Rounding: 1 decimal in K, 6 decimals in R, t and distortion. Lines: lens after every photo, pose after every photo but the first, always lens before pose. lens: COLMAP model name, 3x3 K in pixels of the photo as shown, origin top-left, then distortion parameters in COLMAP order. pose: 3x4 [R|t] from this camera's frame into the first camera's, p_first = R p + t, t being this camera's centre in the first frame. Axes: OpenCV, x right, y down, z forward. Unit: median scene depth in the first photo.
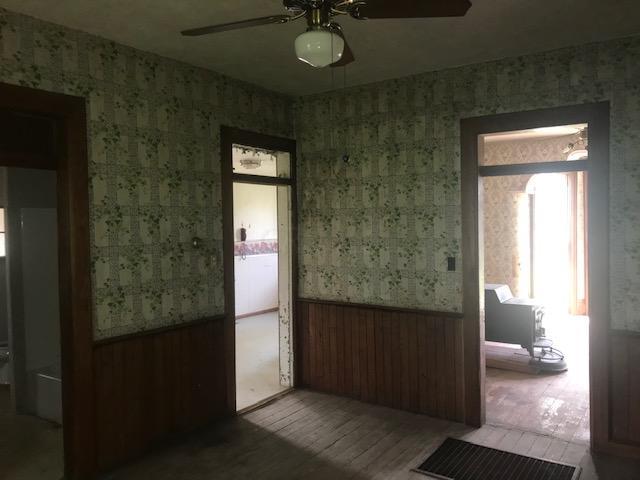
lens RADIAL K [[529.9, 0, 320.2], [0, 529.9, 240.0], [0, 0, 1]] dist [0.001750, -0.004776]
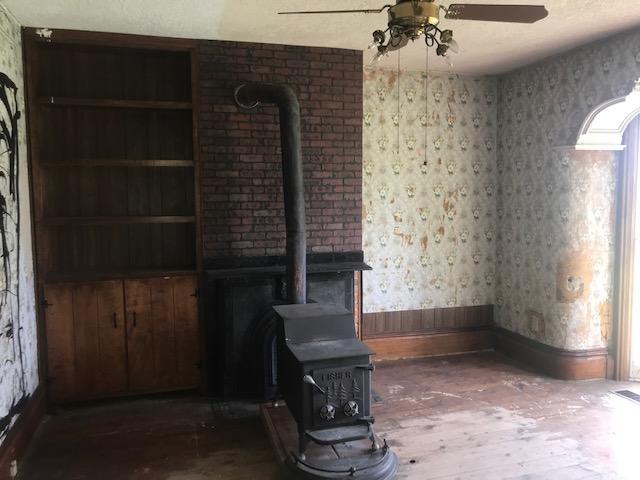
lens RADIAL K [[529.9, 0, 320.1], [0, 529.9, 238.1], [0, 0, 1]] dist [0.001750, -0.004776]
pose [[0.734160, 0.071227, -0.675231, 0.555476], [-0.034087, 0.997095, 0.068116, -0.025946], [0.678121, -0.026992, 0.734455, 0.416741]]
